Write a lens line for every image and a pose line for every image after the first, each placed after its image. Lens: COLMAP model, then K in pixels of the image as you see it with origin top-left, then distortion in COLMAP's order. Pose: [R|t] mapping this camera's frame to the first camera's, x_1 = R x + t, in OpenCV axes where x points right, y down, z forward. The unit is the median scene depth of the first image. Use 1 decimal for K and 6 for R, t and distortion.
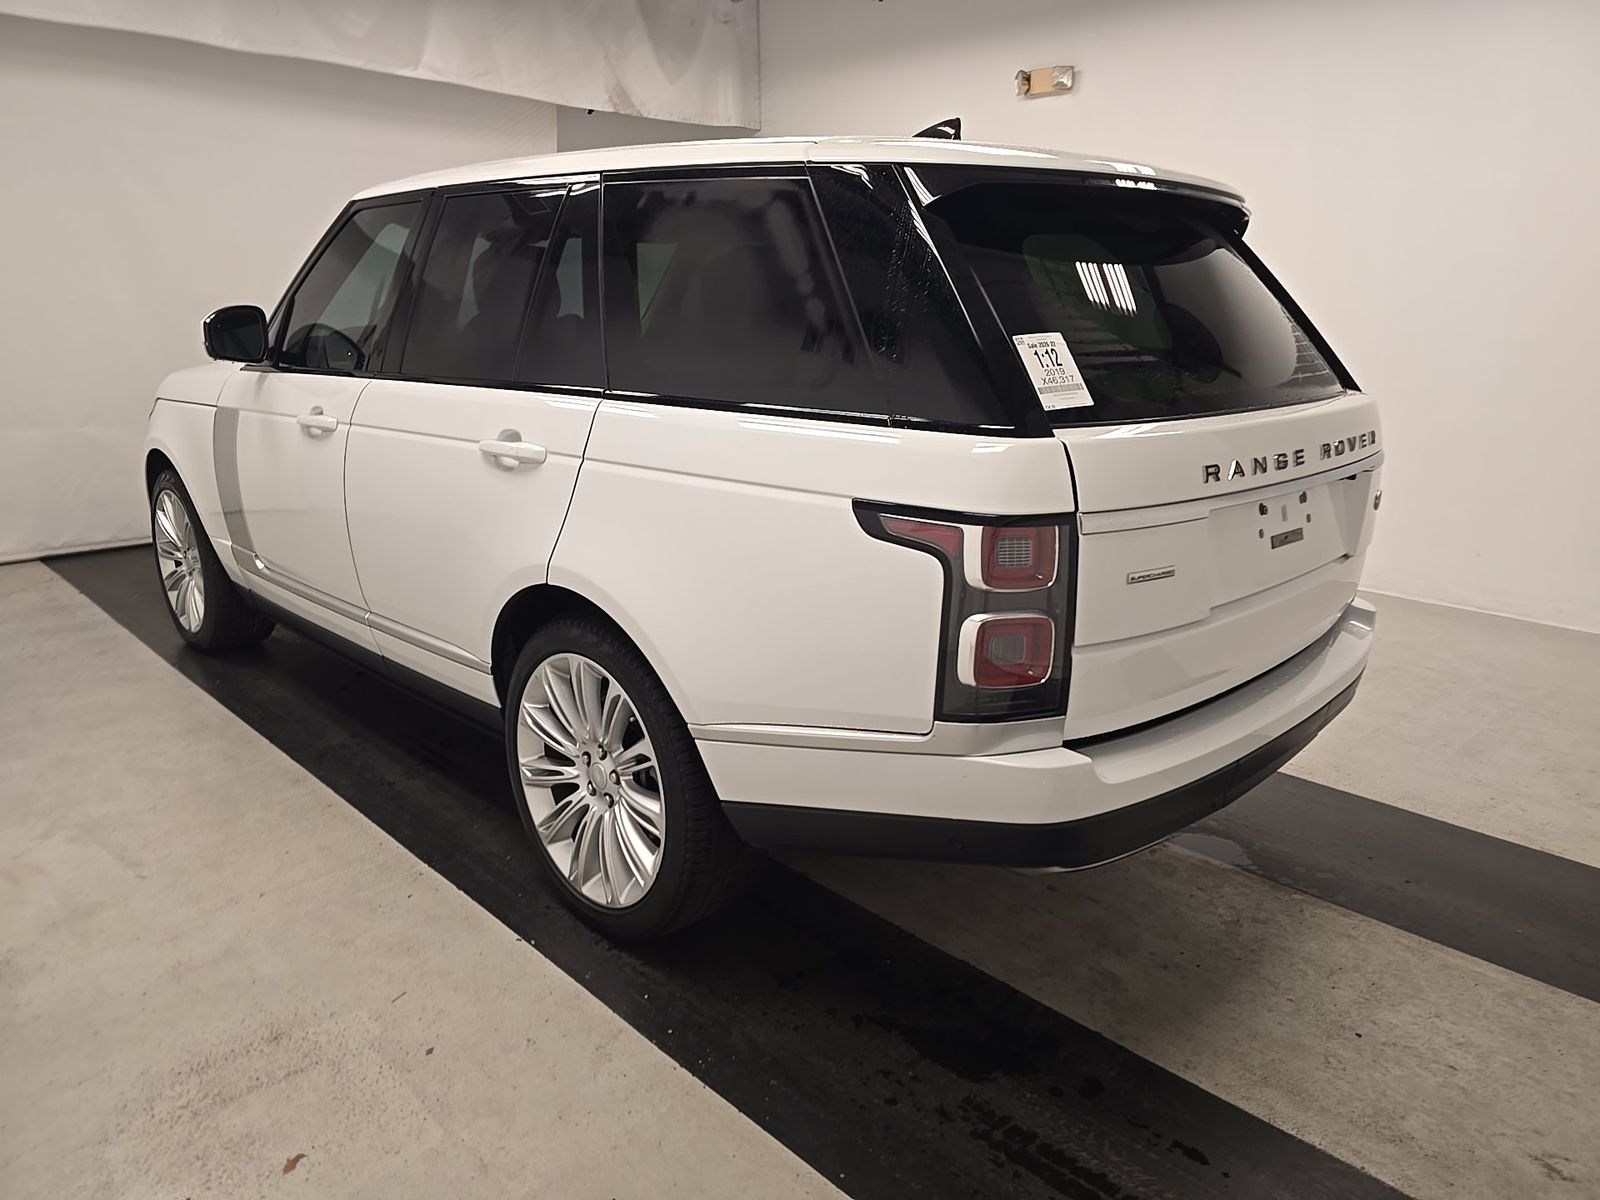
lens RADIAL K [[1070.0, 0, 800.0], [0, 1070.0, 600.0], [0, 0, 1]] dist [0.063321, -0.055968]
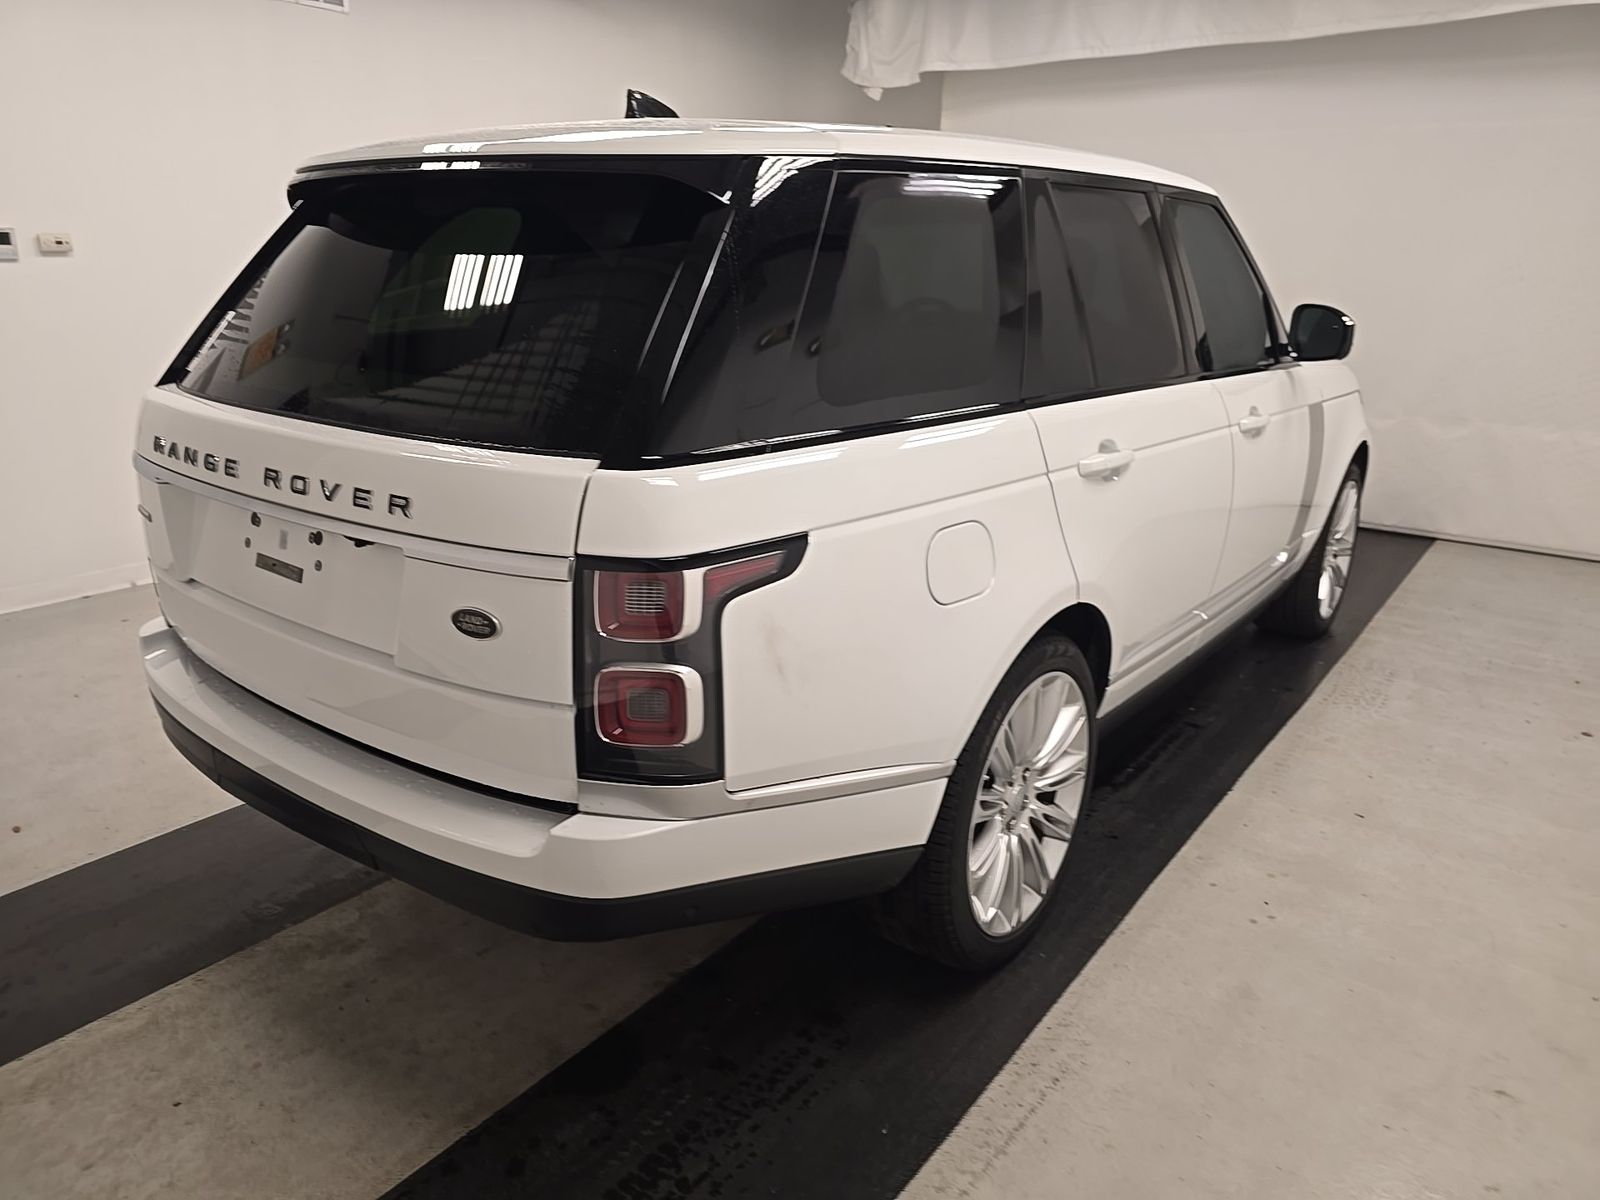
lens RADIAL K [[1070.0, 0, 800.0], [0, 1070.0, 600.0], [0, 0, 1]] dist [0.063321, -0.055968]
pose [[0.144452, 0.292885, -0.945173, 1.376299], [-0.277868, 0.928763, 0.245333, -0.372055], [0.949696, 0.227194, 0.215545, 1.249160]]
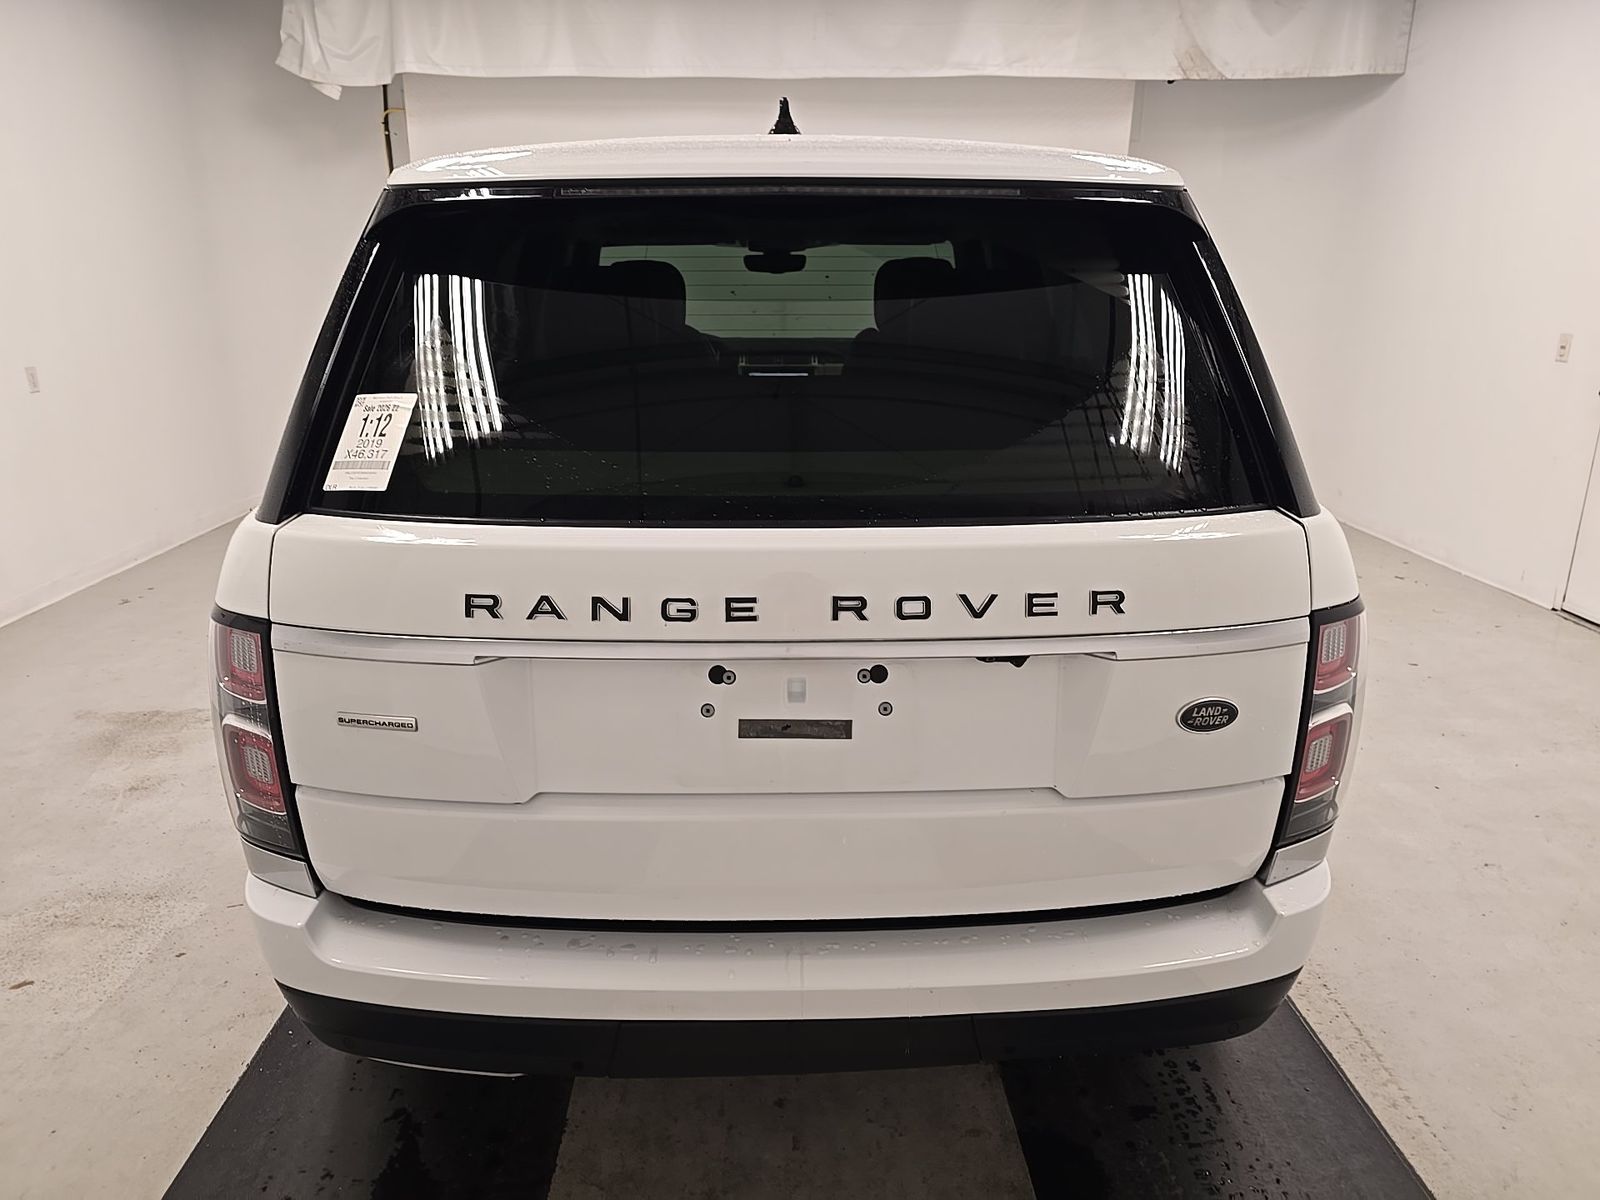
lens RADIAL K [[1070.0, 0, 800.0], [0, 1070.0, 600.0], [0, 0, 1]] dist [0.063321, -0.055968]
pose [[0.729251, 0.187655, -0.658012, 0.882392], [-0.175576, 0.980779, 0.085119, -0.192482], [0.661337, 0.053458, 0.748182, 0.534440]]
